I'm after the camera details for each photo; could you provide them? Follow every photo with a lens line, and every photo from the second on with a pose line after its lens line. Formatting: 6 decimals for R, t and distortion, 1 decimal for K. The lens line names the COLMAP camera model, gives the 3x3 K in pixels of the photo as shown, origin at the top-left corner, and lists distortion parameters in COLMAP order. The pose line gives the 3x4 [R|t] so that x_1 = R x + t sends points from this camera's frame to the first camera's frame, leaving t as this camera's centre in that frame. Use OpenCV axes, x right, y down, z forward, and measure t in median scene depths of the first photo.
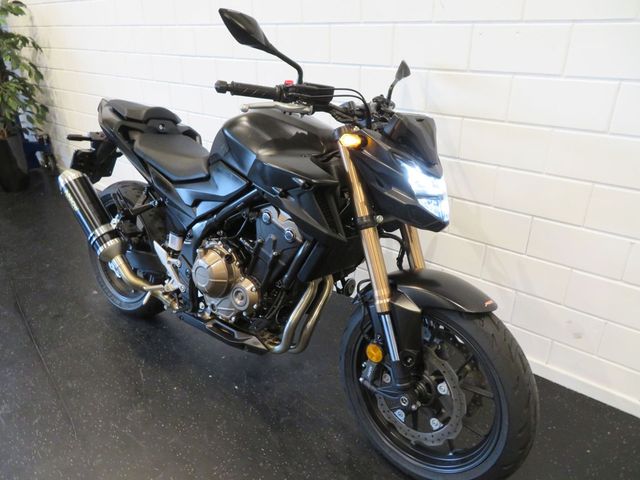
lens RADIAL K [[459.1, 0, 320.0], [0, 459.1, 240.0], [0, 0, 1]] dist [0.003943, -0.003981]
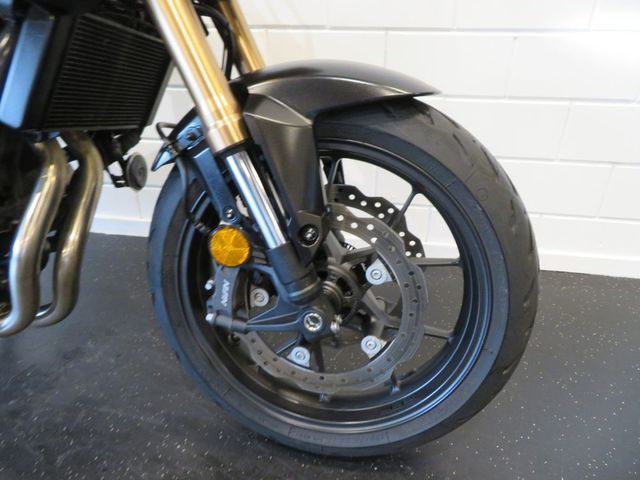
lens RADIAL K [[459.1, 0, 320.0], [0, 459.1, 240.0], [0, 0, 1]] dist [0.003943, -0.003981]
pose [[0.865002, -0.229523, 0.446196, -0.008215], [0.204173, 0.973303, 0.104855, 0.196739], [-0.458350, 0.000402, 0.888771, 0.511567]]
